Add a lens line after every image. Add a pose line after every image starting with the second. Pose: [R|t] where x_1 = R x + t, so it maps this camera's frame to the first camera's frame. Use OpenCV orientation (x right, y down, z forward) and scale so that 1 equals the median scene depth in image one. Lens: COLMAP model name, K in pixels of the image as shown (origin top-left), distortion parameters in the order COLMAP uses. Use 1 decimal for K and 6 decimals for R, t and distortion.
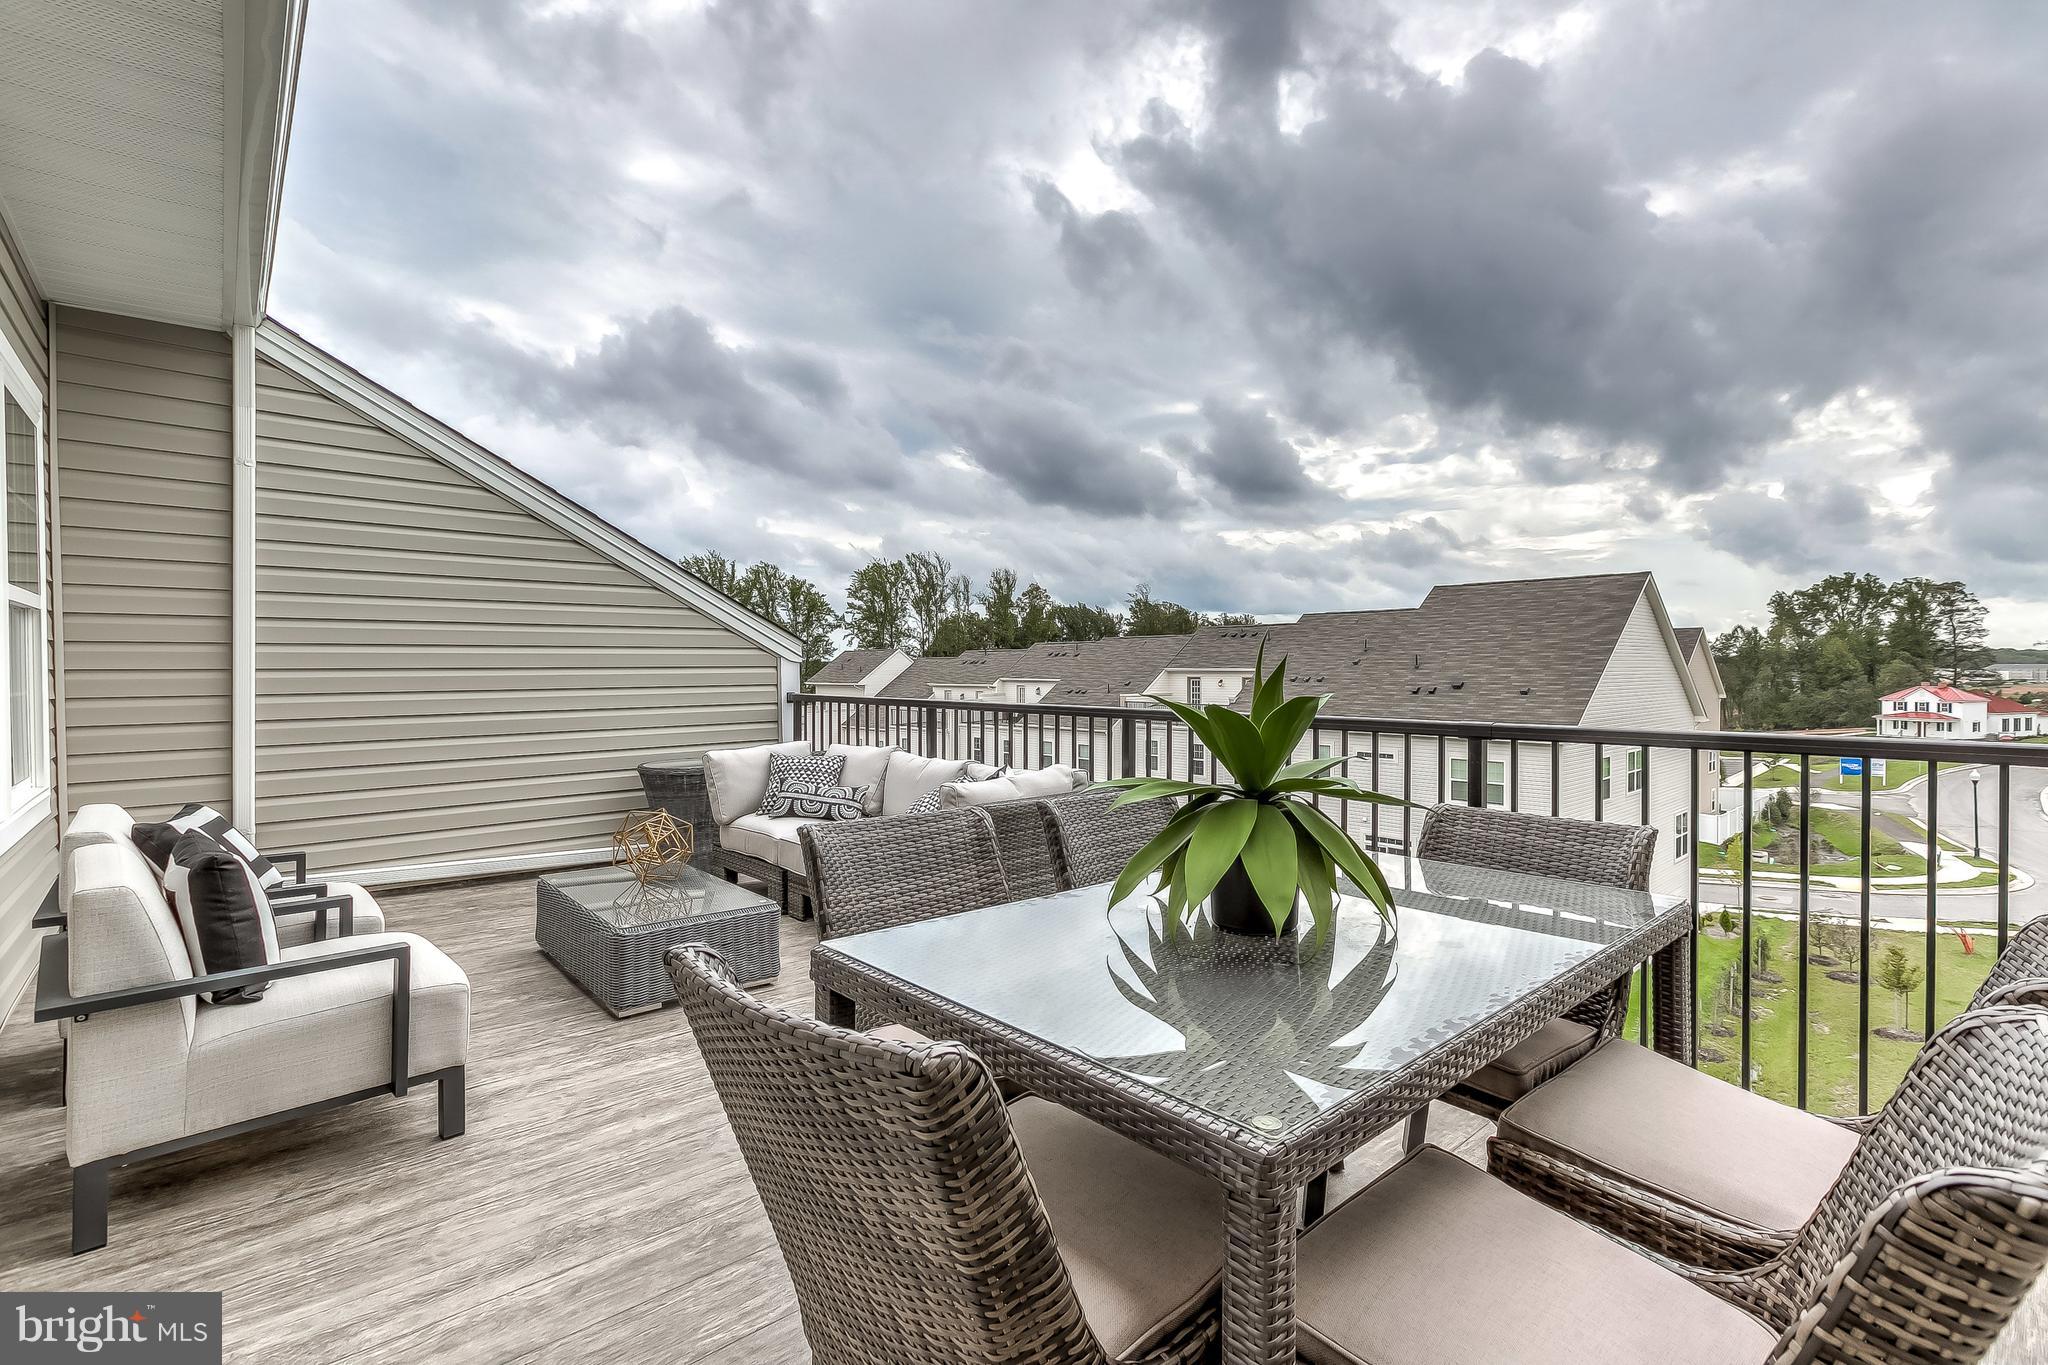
lens RADIAL K [[940.0, 0, 1015.3], [0, 940.0, 684.4], [0, 0, 1]] dist [0.003545, 0.000506]
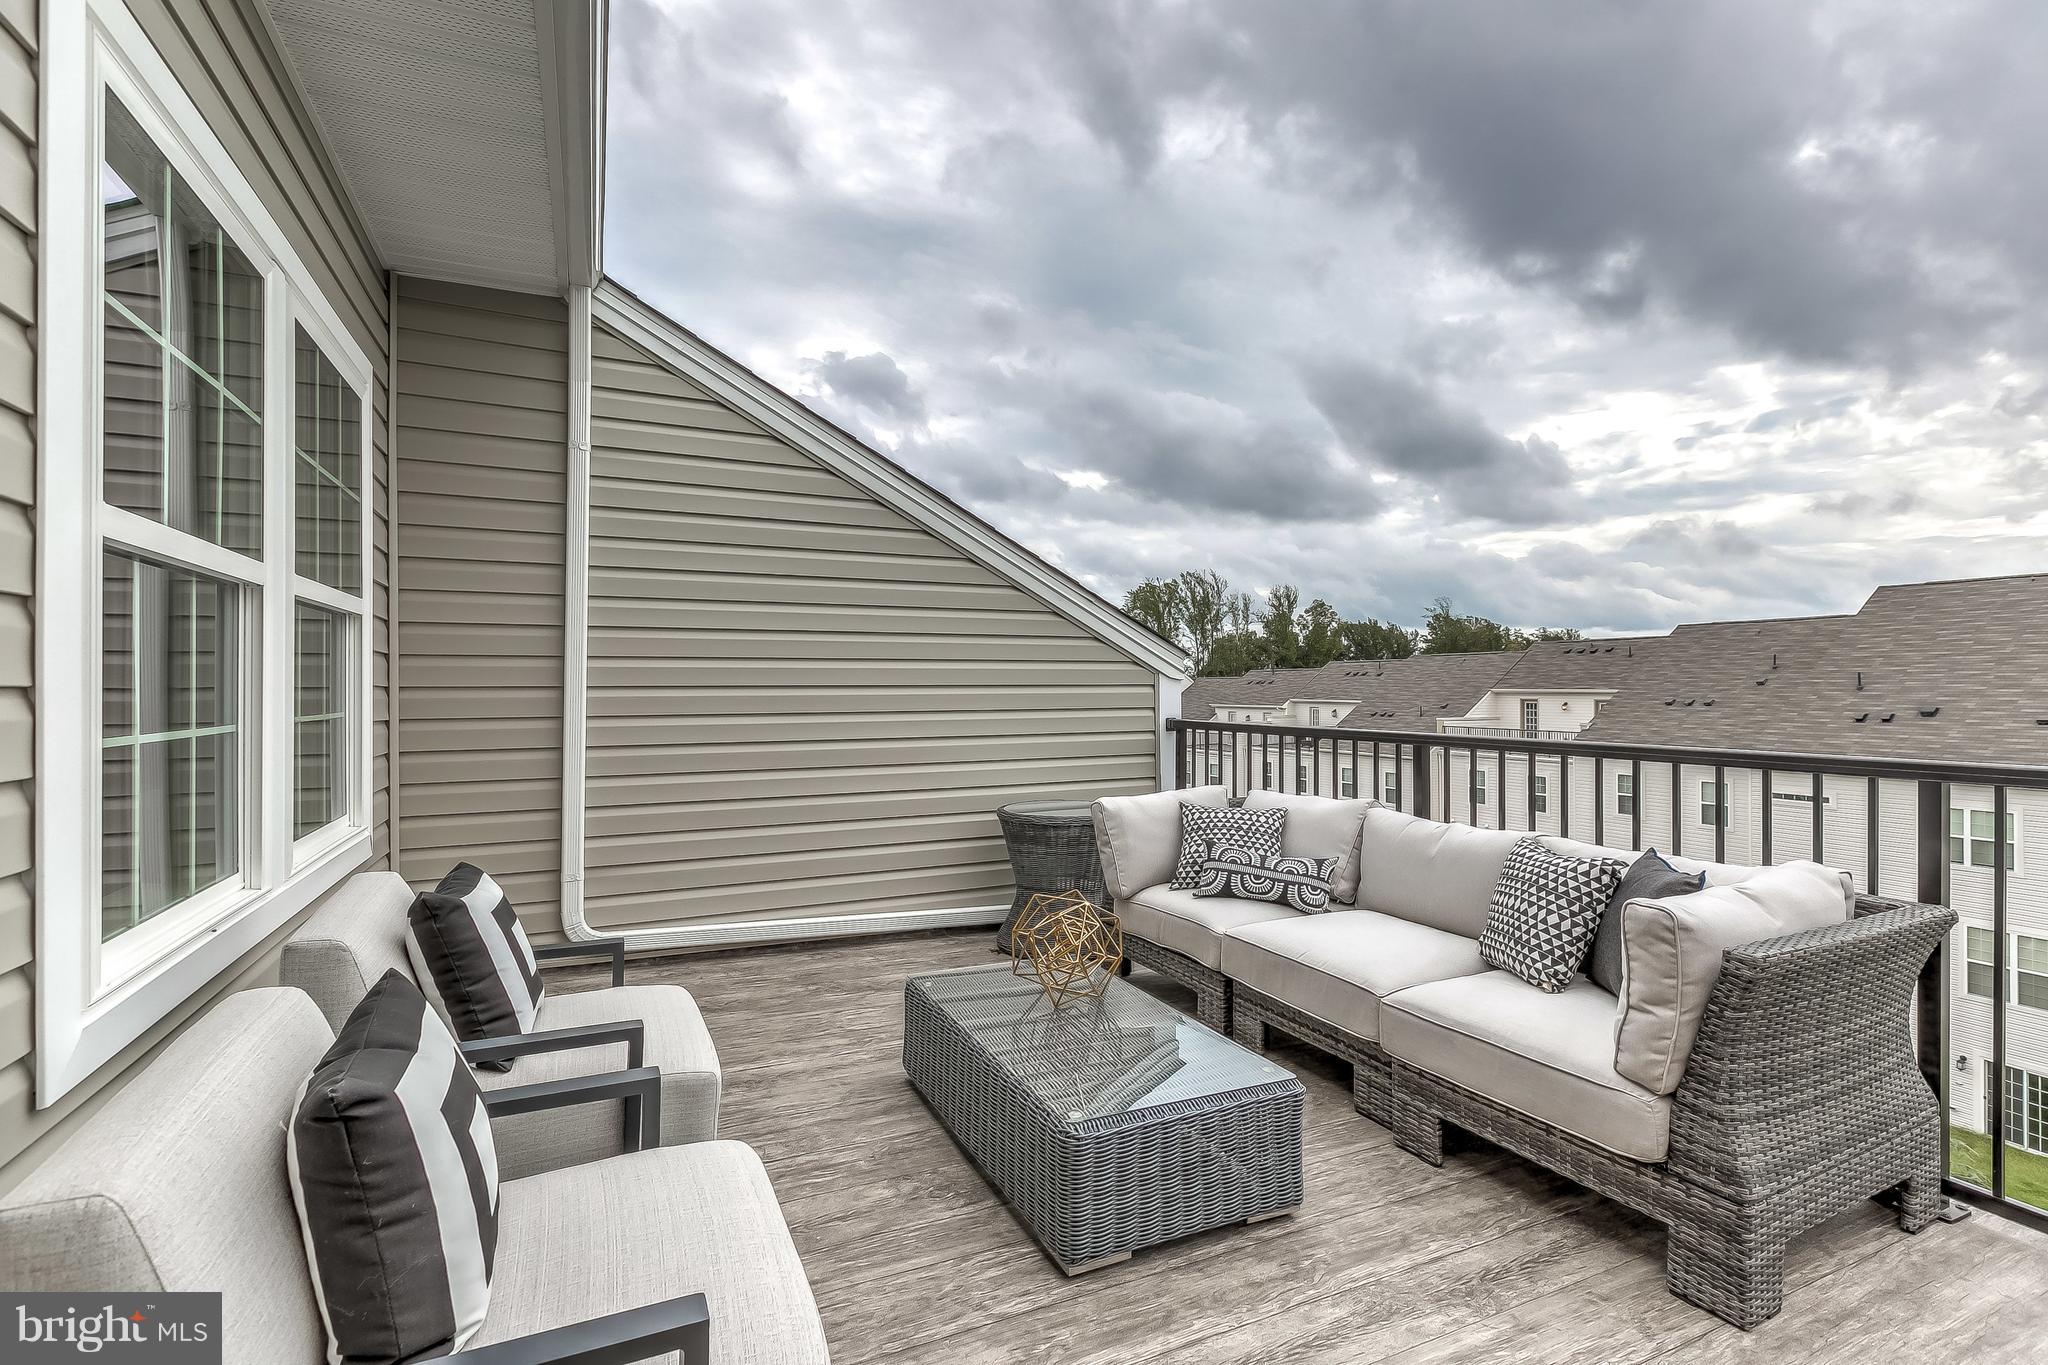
lens RADIAL K [[883.5, 0, 1024.0], [0, 883.5, 682.5], [0, 0, 1]] dist [0.018855, 0.000149]
pose [[0.968983, -0.000070, -0.247128, -0.066514], [-0.006034, 0.999695, -0.023944, -0.000988], [0.247054, 0.024693, 0.968687, 0.094968]]
